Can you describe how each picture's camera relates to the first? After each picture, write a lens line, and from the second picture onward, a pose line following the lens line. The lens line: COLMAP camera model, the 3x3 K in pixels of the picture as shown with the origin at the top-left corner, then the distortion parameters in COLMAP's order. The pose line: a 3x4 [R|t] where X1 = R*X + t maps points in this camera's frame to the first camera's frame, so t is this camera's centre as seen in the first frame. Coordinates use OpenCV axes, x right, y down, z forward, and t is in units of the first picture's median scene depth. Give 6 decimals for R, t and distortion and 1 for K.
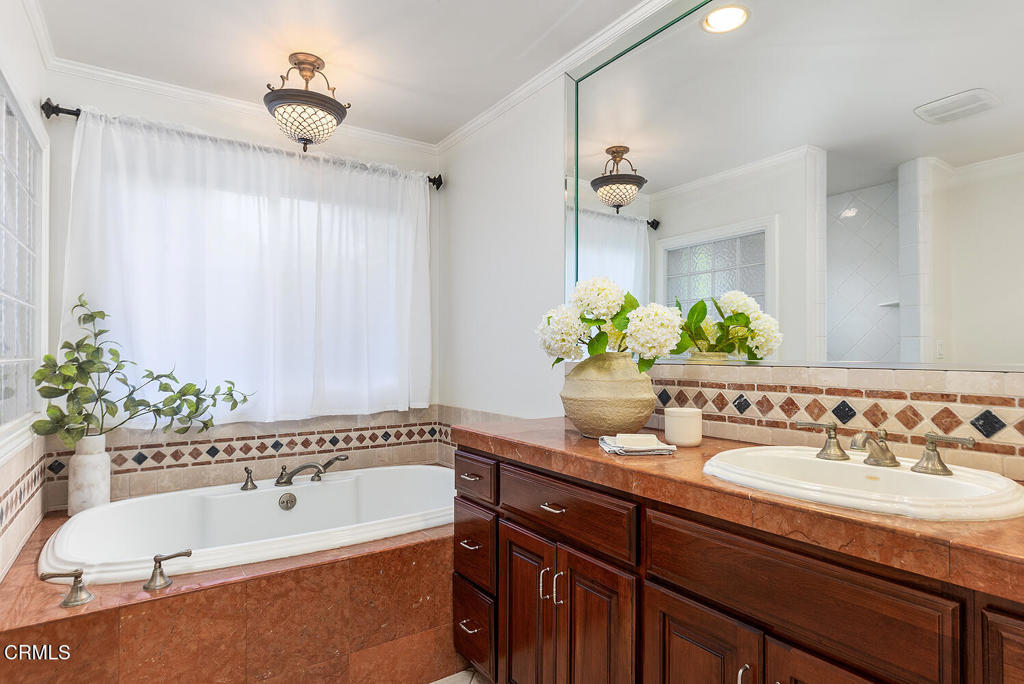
lens RADIAL K [[583.0, 0, 512.3], [0, 583.0, 344.9], [0, 0, 1]] dist [0.002400, 0.000745]
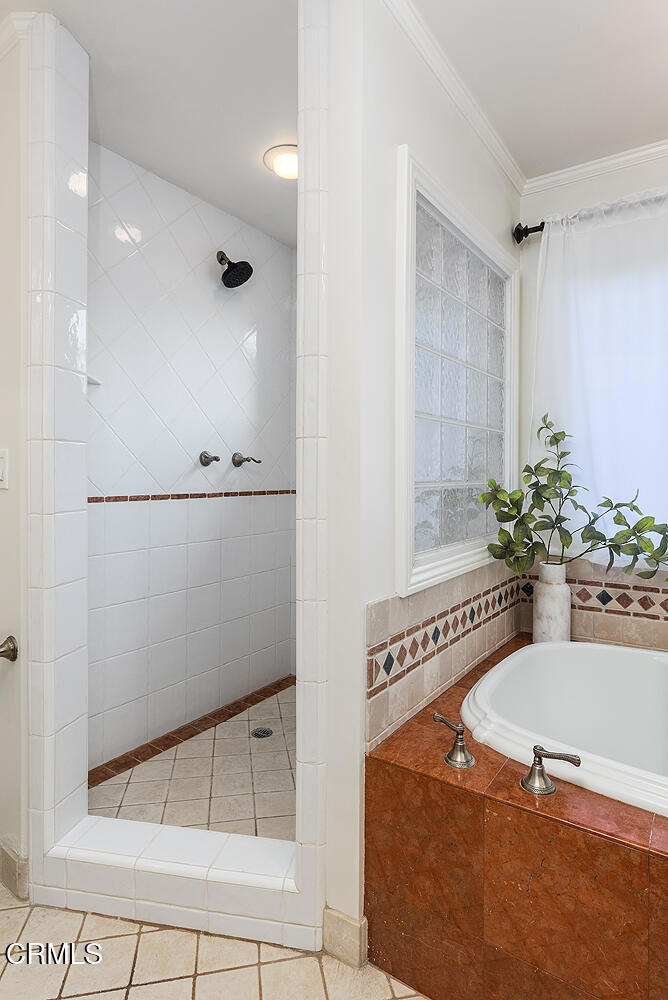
lens RADIAL K [[551.8, 0, 327.4], [0, 551.8, 474.1], [0, 0, 1]] dist [0.005098, -0.002268]
pose [[0.377880, 0.006330, -0.925833, -0.032379], [0.008943, 0.999905, 0.010487, -0.002644], [0.925811, -0.012243, 0.377788, 0.324319]]
